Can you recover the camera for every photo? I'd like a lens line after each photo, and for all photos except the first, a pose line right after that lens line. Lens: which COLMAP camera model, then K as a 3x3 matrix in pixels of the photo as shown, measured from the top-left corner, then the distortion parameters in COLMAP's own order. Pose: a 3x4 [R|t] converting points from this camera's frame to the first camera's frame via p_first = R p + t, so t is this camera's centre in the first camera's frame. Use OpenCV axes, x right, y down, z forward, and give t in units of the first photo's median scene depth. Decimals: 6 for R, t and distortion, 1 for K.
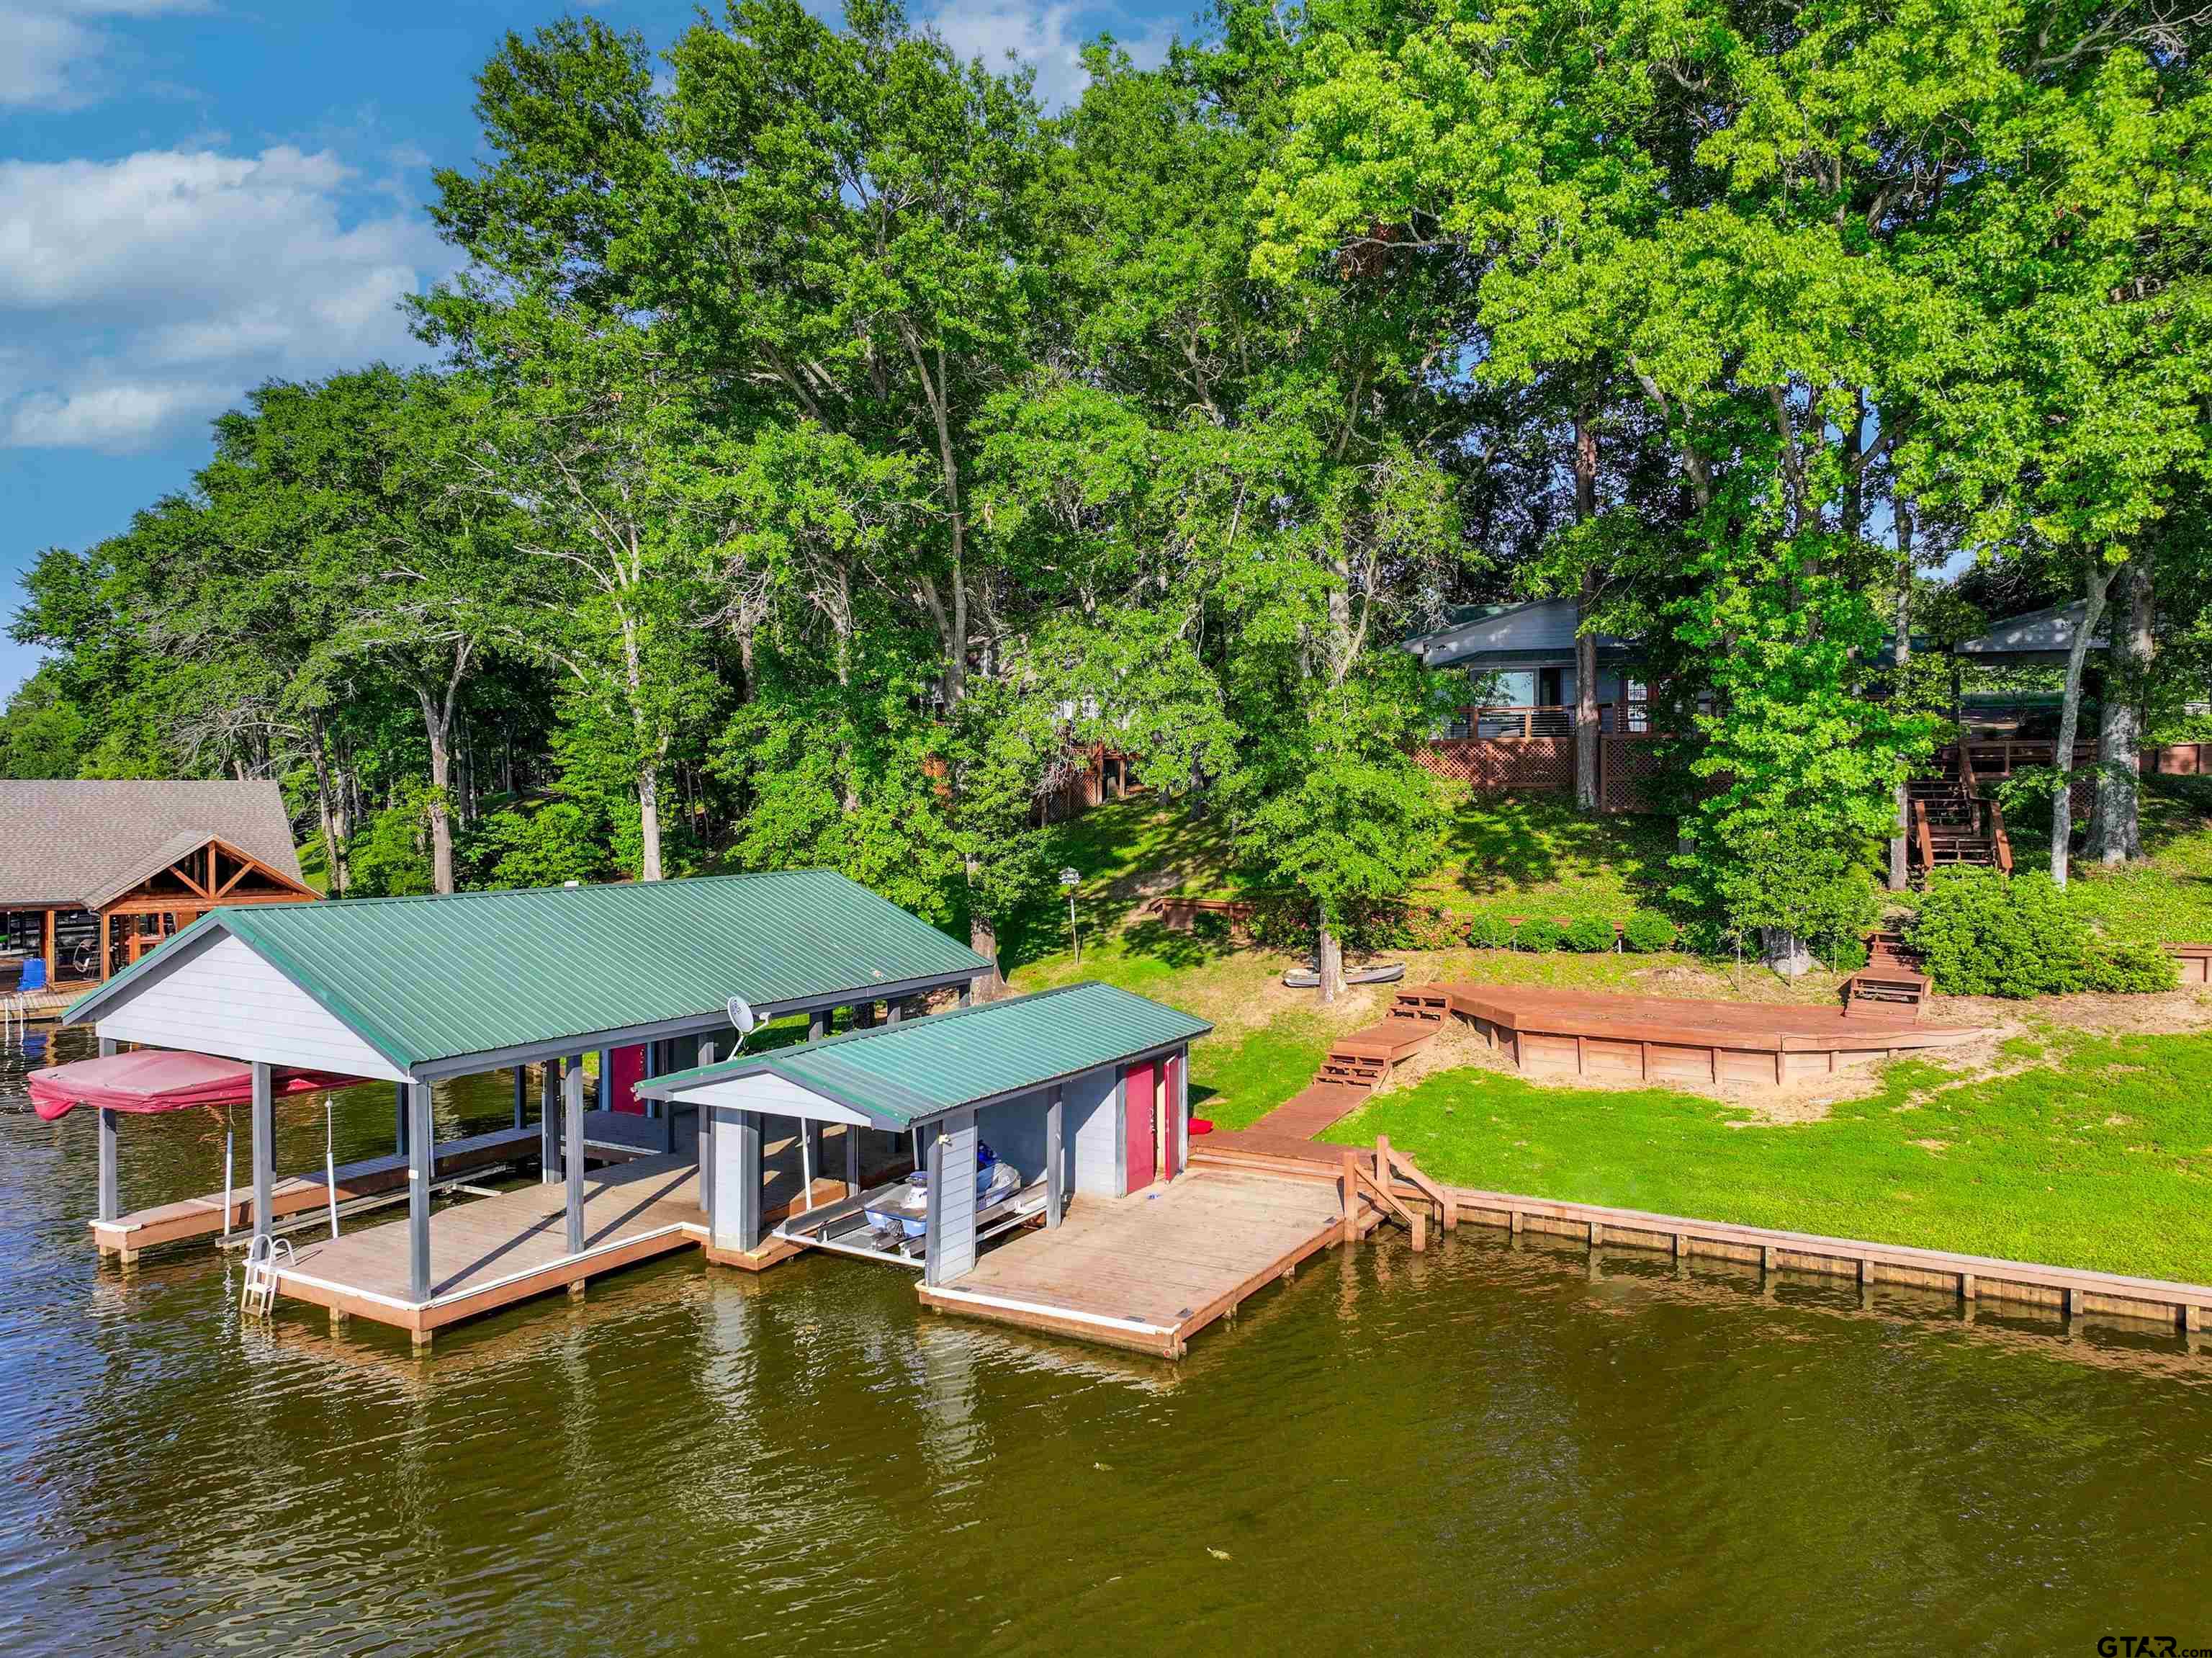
lens RADIAL K [[1546.0, 0, 1106.0], [0, 1546.0, 829.0], [0, 0, 1]] dist [-0.001915, 0.004058]
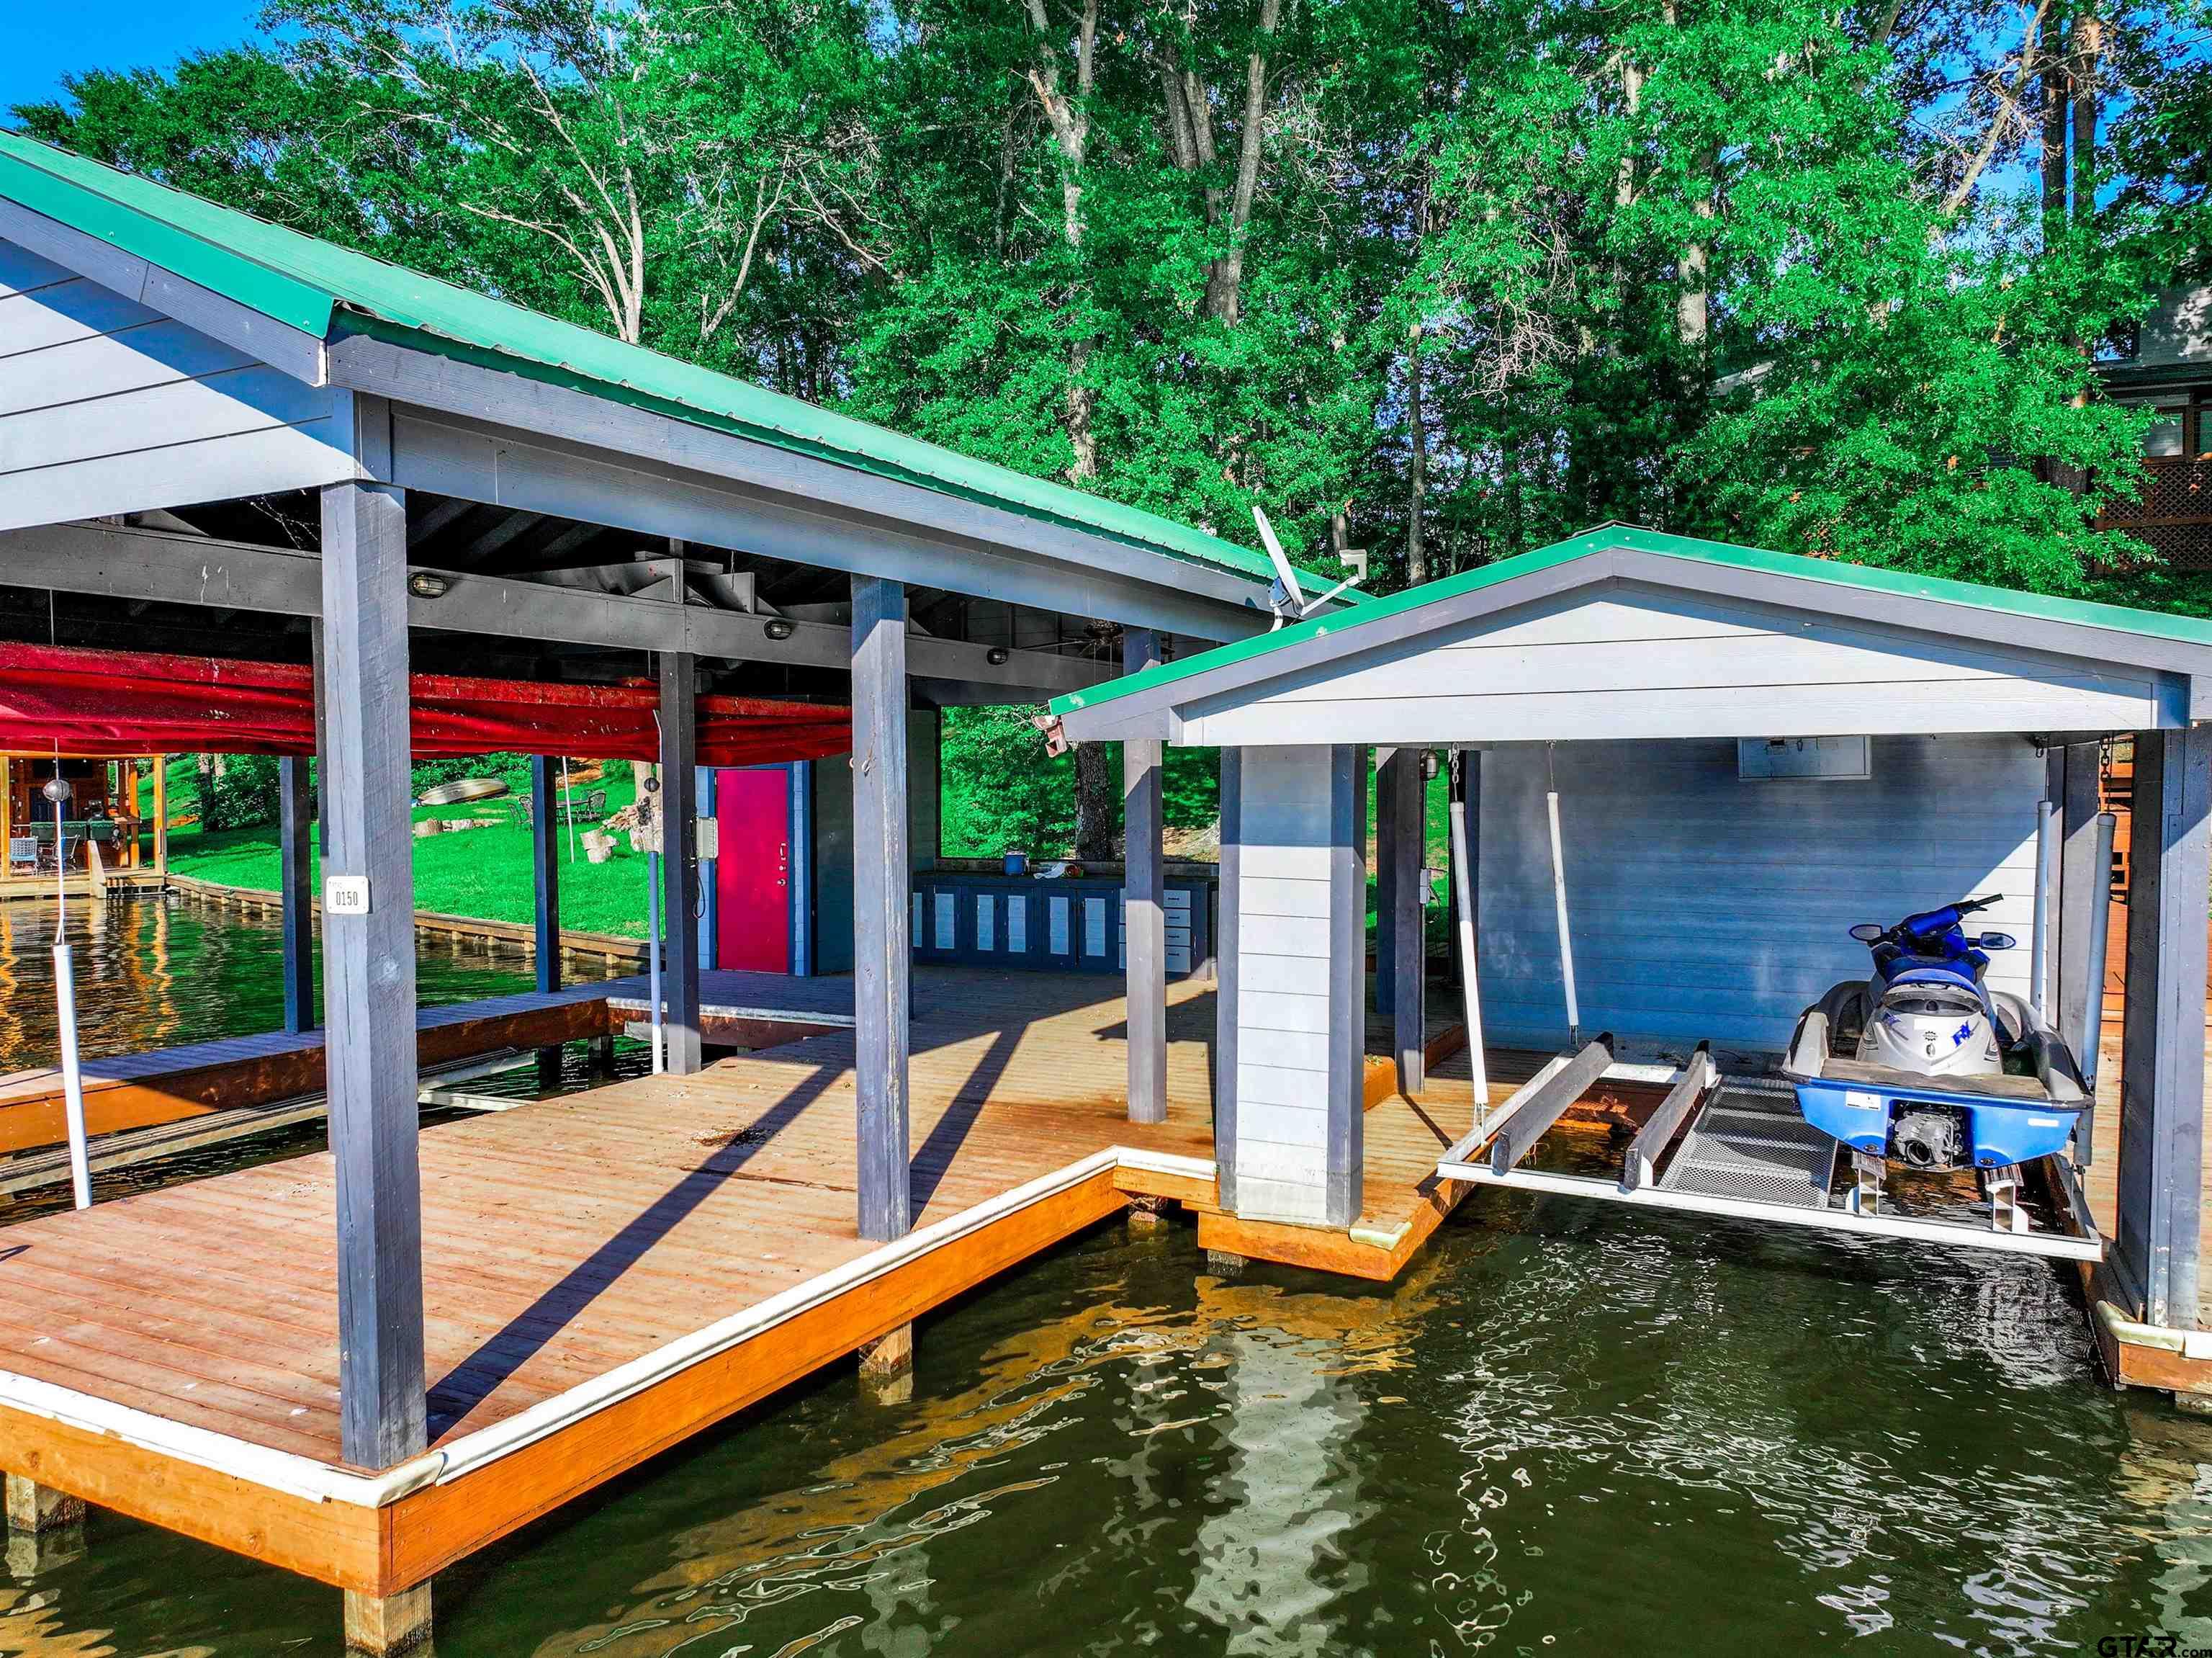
lens RADIAL K [[1546.0, 0, 1106.0], [0, 1546.0, 829.0], [0, 0, 1]] dist [-0.001915, 0.004058]
pose [[0.998664, -0.010145, 0.050673, -0.299626], [0.009599, 0.999893, 0.011014, 0.181403], [-0.050779, -0.010513, 0.998655, 0.661706]]
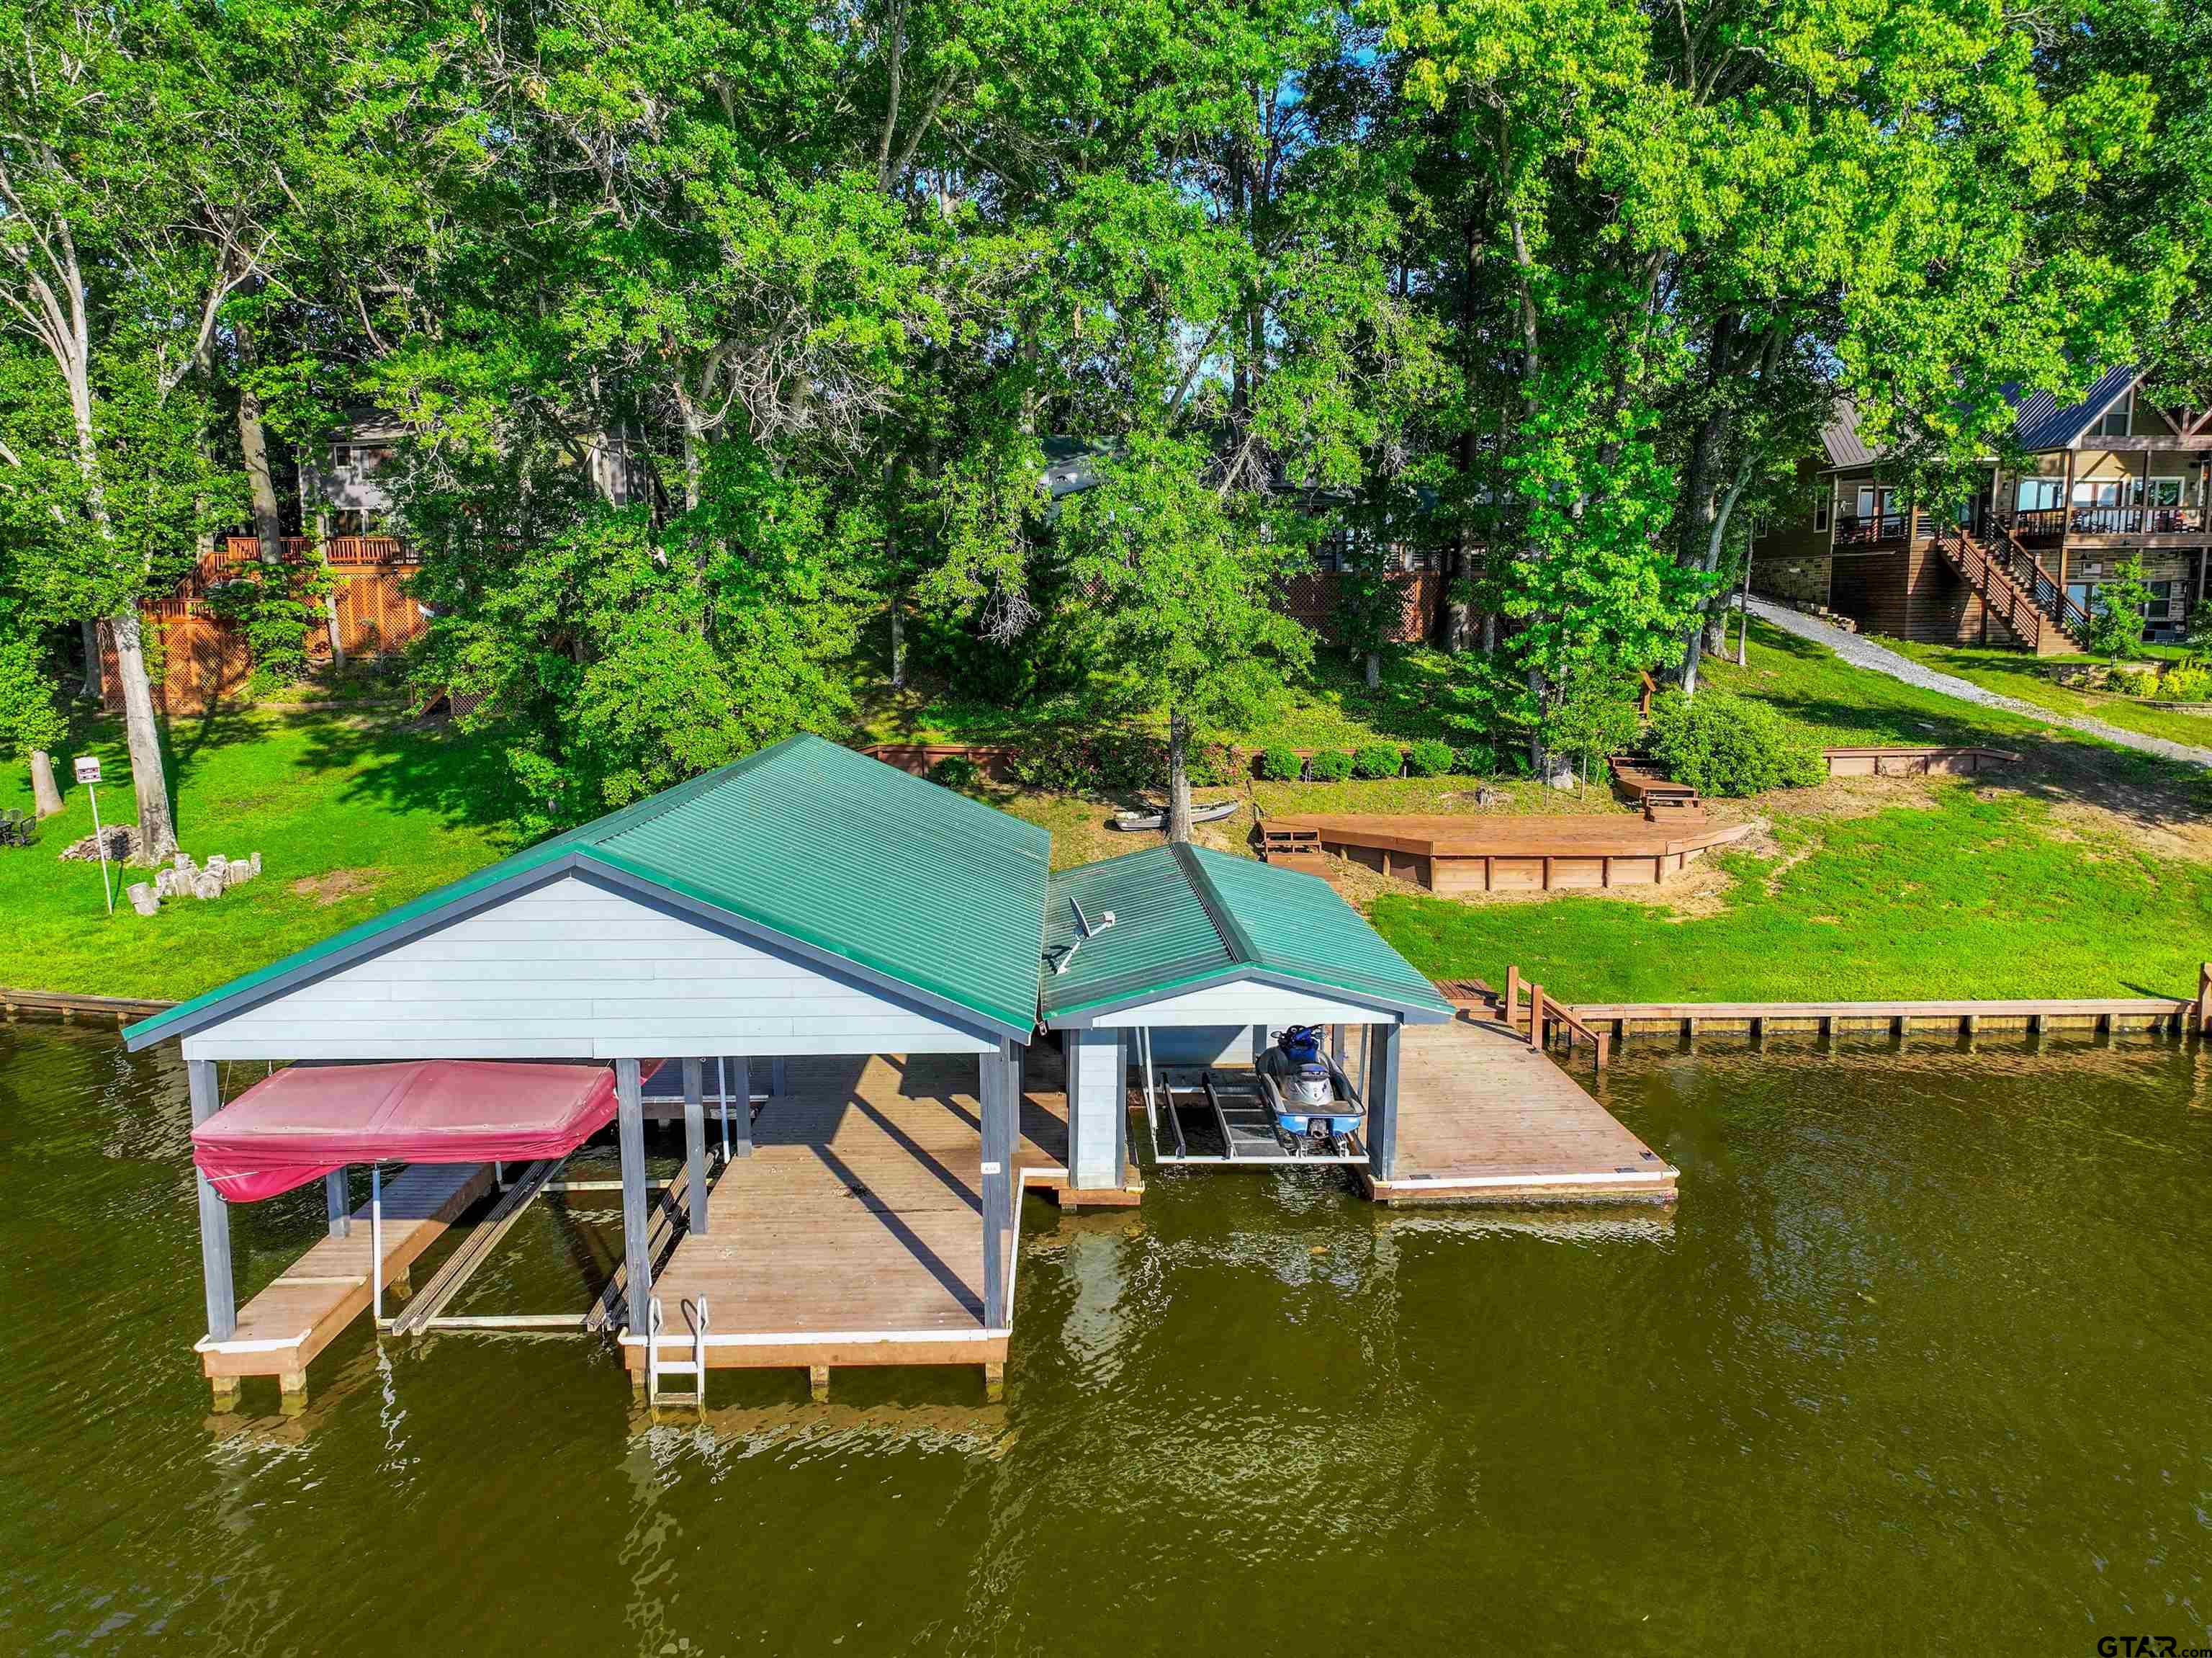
lens RADIAL K [[1546.0, 0, 1106.0], [0, 1546.0, 829.0], [0, 0, 1]] dist [-0.001915, 0.004058]
pose [[0.844003, -0.075159, 0.531047, -0.681294], [0.012196, 0.992566, 0.121095, -0.030224], [-0.536200, -0.095728, 0.838645, 0.296491]]
